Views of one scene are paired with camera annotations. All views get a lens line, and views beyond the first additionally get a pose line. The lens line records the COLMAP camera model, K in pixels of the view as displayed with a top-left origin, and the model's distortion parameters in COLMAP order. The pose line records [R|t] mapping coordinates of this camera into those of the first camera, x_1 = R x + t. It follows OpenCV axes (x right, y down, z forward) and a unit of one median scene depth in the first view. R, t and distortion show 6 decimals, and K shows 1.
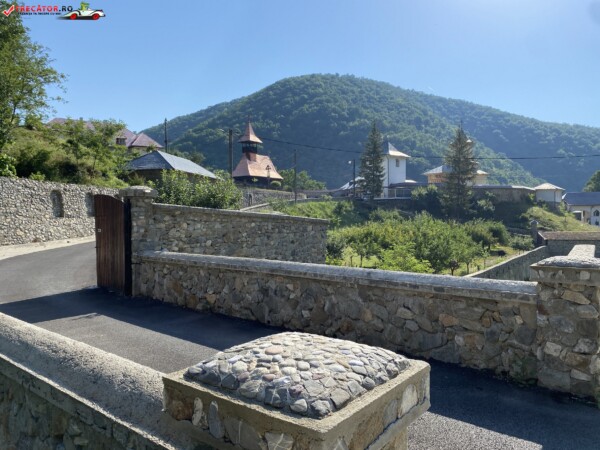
lens RADIAL K [[456.0, 0, 302.1], [0, 456.0, 222.9], [0, 0, 1]] dist [0.060236, -0.081950]
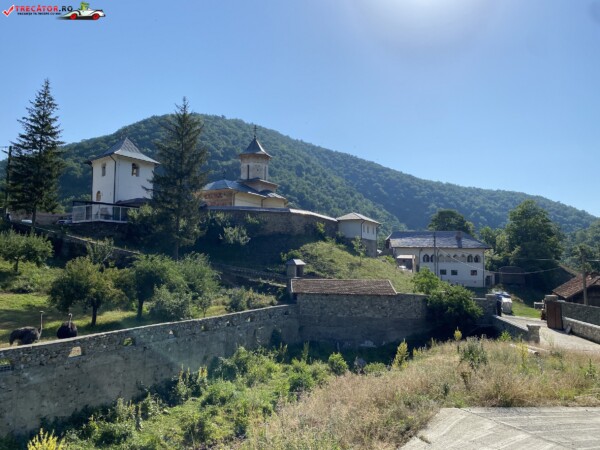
lens RADIAL K [[456.0, 0, 303.2], [0, 456.0, 221.5], [0, 0, 1]] dist [0.060236, -0.081950]
pose [[0.976411, 0.042537, 0.211688, 0.056982], [-0.018856, 0.993455, -0.112653, 0.001683], [-0.215094, 0.106004, 0.970823, 0.061396]]
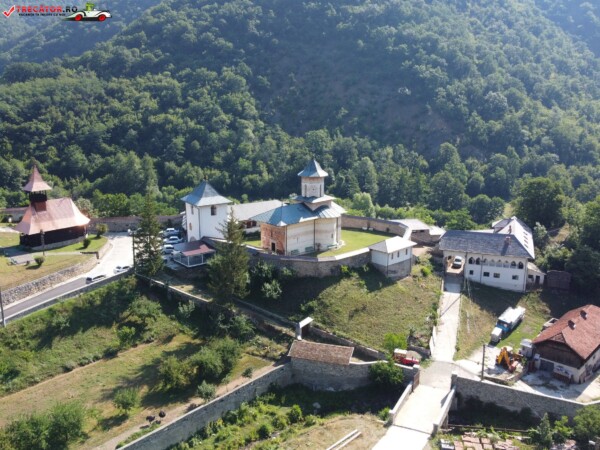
lens RADIAL K [[607.3, 0, 299.1], [0, 607.3, 223.6], [0, 0, 1]] dist [-0.003550, 0.000000]
pose [[0.995710, 0.038805, -0.084000, 0.087109], [-0.020435, 0.977618, 0.209394, -0.065793], [0.090246, -0.206779, 0.974217, -0.019657]]
